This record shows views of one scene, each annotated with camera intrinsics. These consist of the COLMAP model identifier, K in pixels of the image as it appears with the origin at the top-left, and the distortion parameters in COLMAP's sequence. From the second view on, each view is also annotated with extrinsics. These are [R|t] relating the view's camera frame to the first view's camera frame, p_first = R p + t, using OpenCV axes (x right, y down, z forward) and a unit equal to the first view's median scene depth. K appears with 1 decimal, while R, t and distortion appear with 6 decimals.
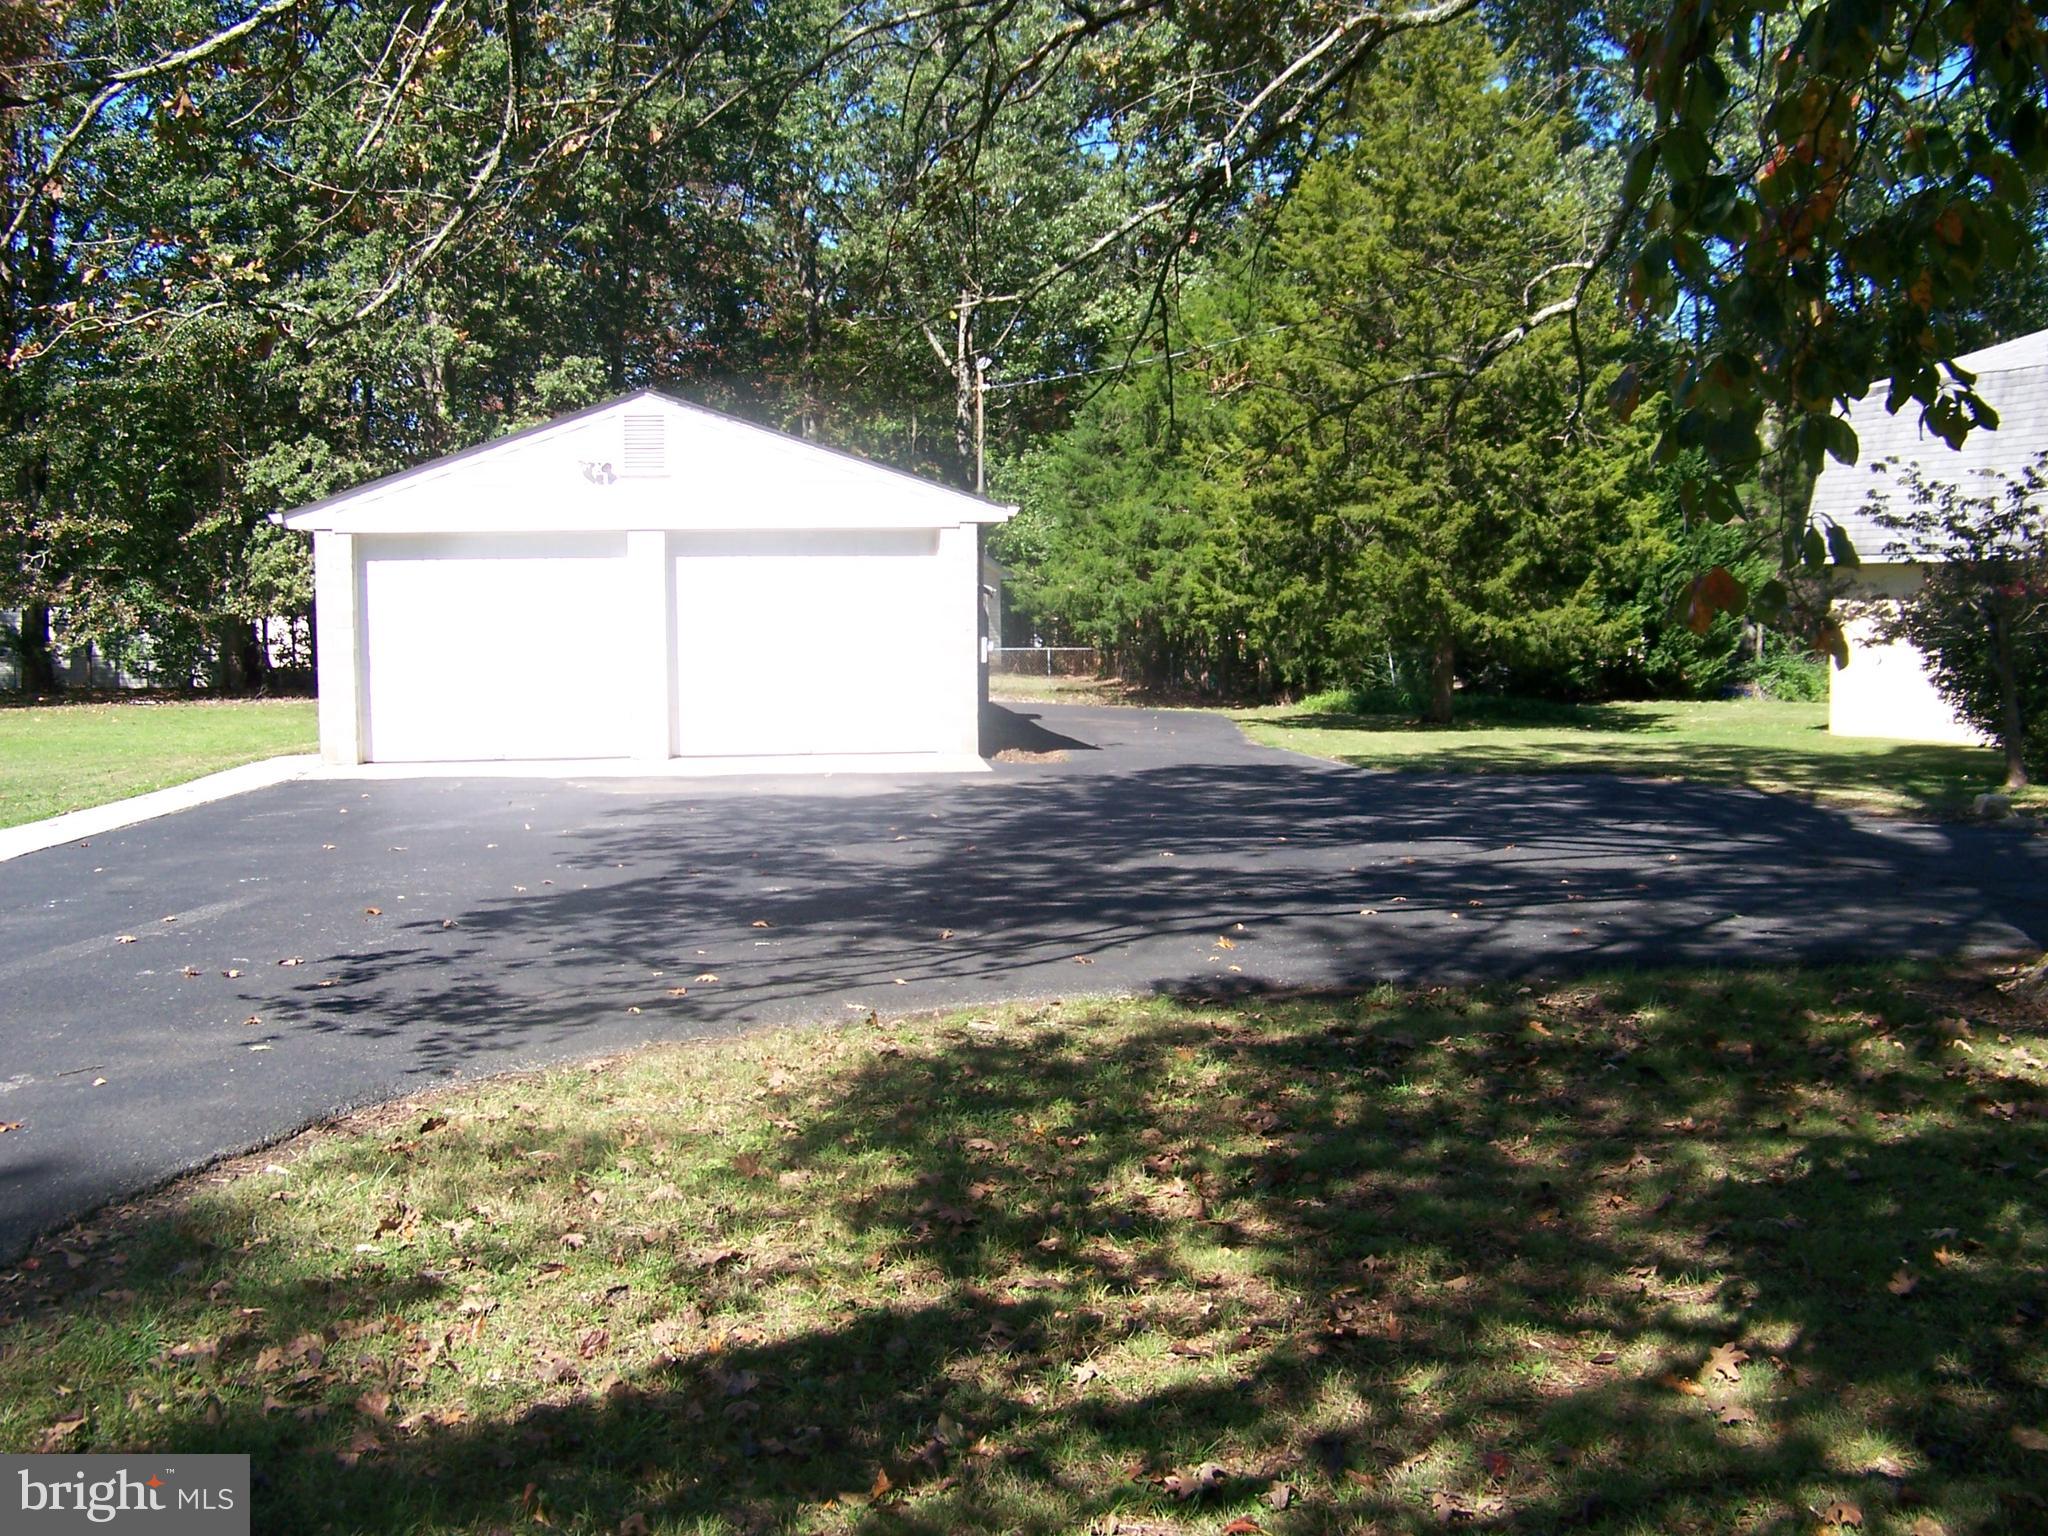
lens RADIAL K [[2153.4, 0, 1061.3], [0, 2153.4, 781.5], [0, 0, 1]] dist [-0.259272, 0.364780]
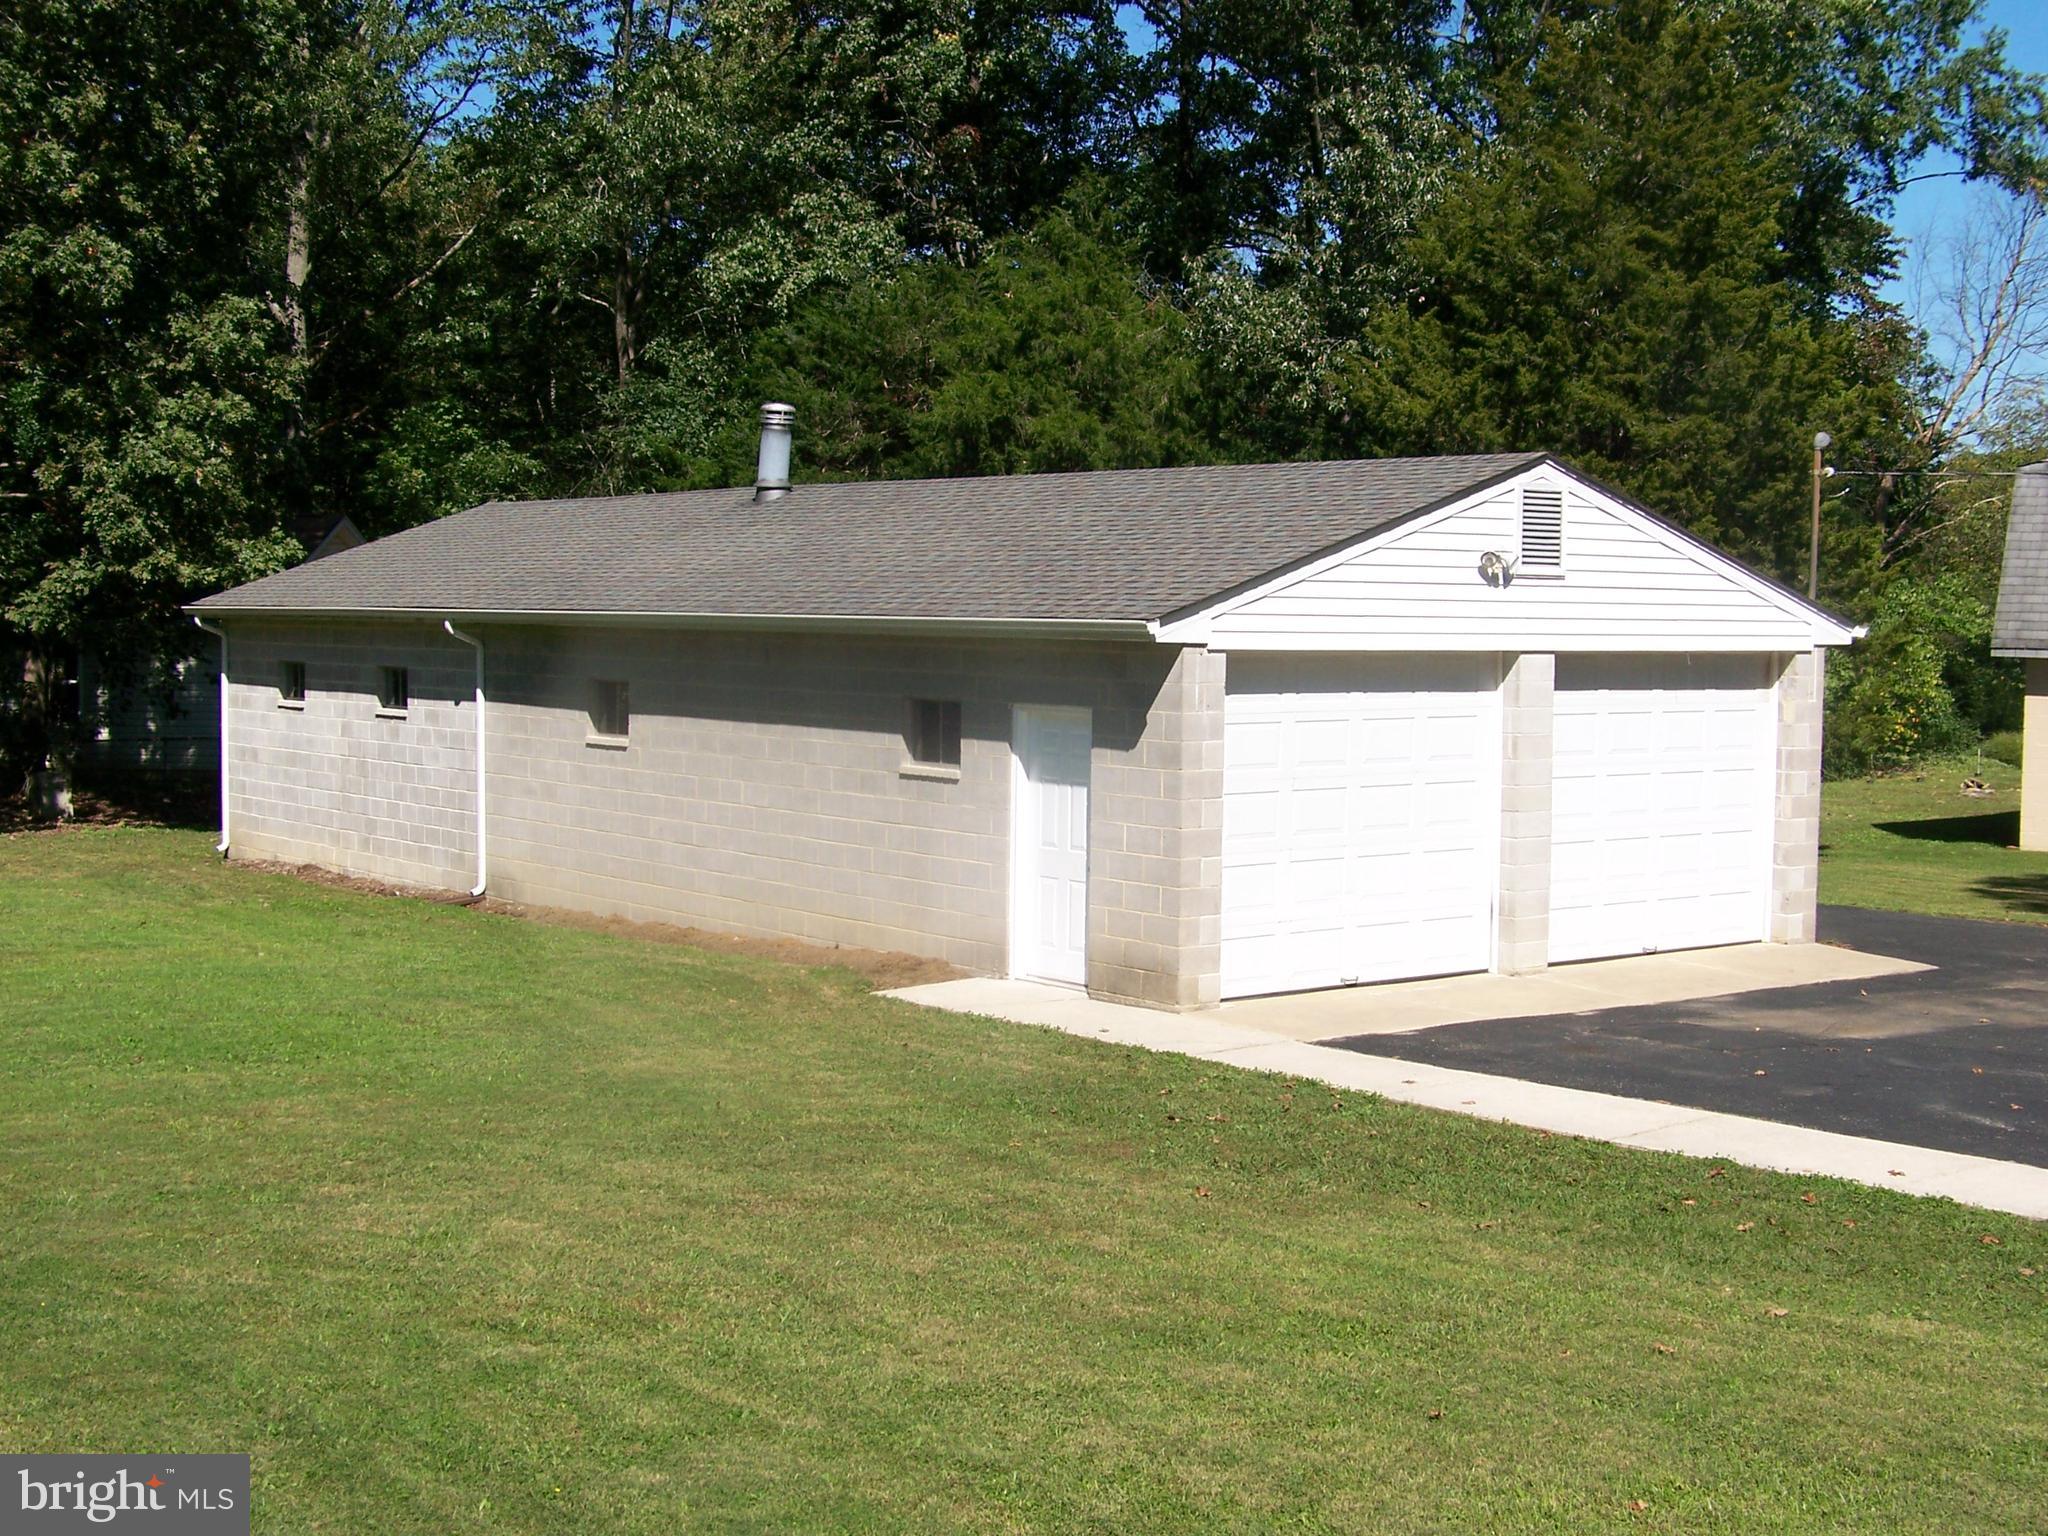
lens RADIAL K [[2827.5, 0, 1021.8], [0, 2827.5, 818.5], [0, 0, 1]] dist [-0.212994, 0.683934]
pose [[0.870332, -0.024408, 0.491861, -0.453594], [0.027362, 0.999625, 0.001188, -0.038675], [-0.491705, 0.012424, 0.870673, 0.152179]]
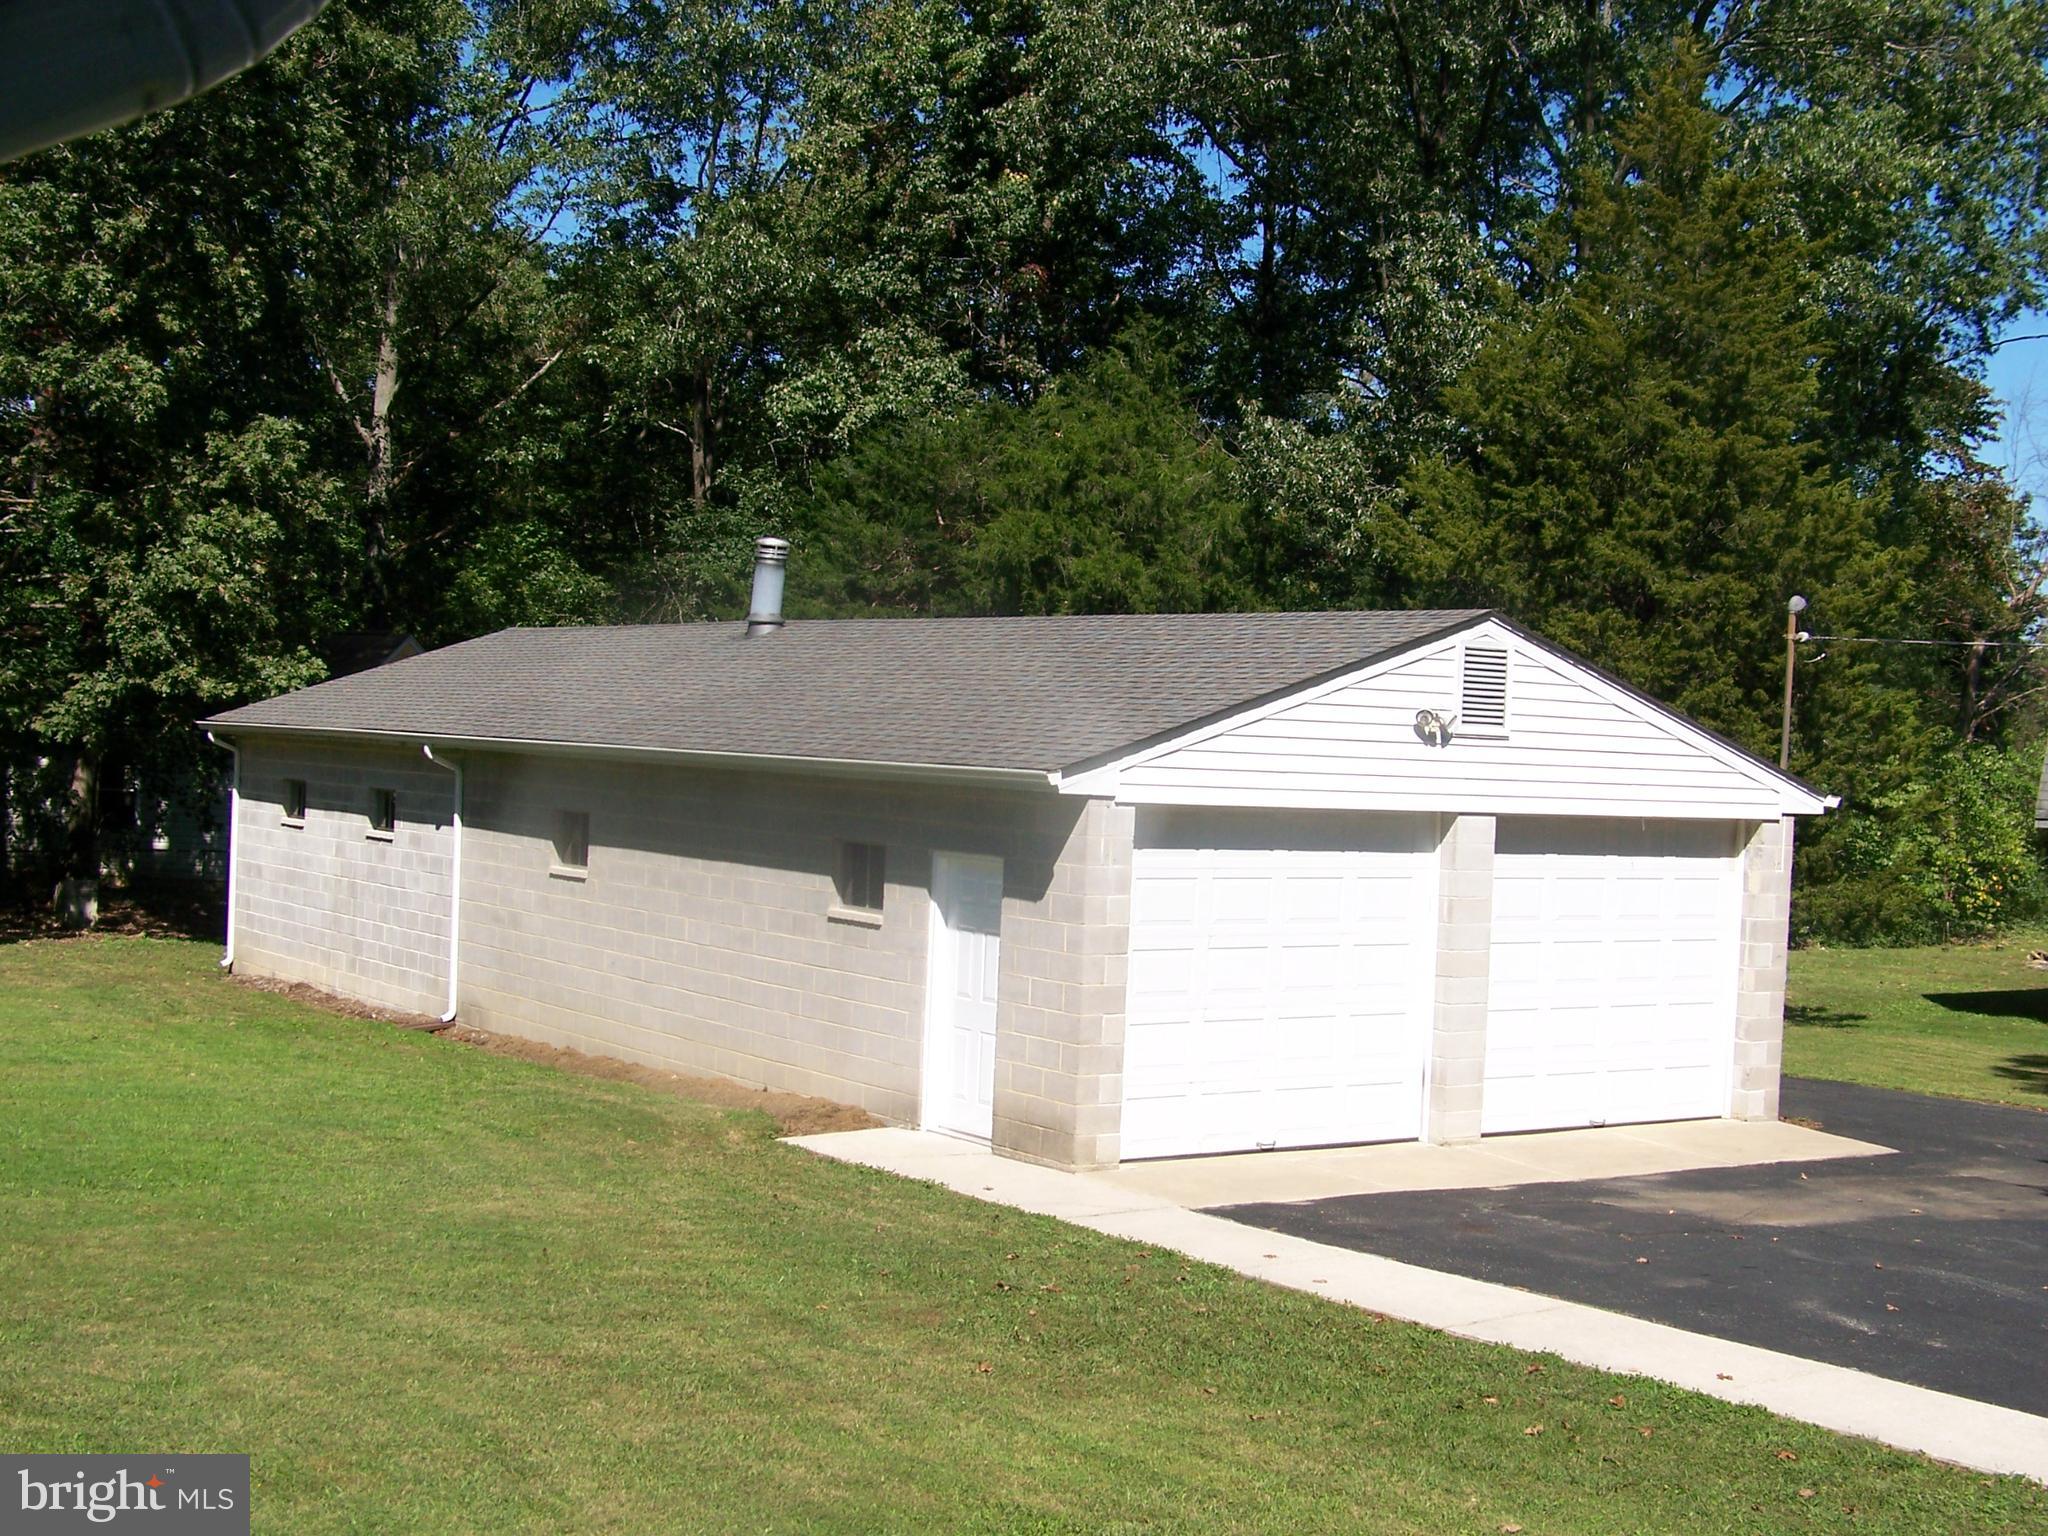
lens RADIAL K [[2821.7, 0, 1035.2], [0, 2821.7, 818.0], [0, 0, 1]] dist [-0.188061, 0.515119]
pose [[0.892422, 0.027183, 0.450381, -0.412928], [-0.006815, 0.998882, -0.046785, -0.041259], [-0.451149, 0.038682, 0.891610, 0.141401]]
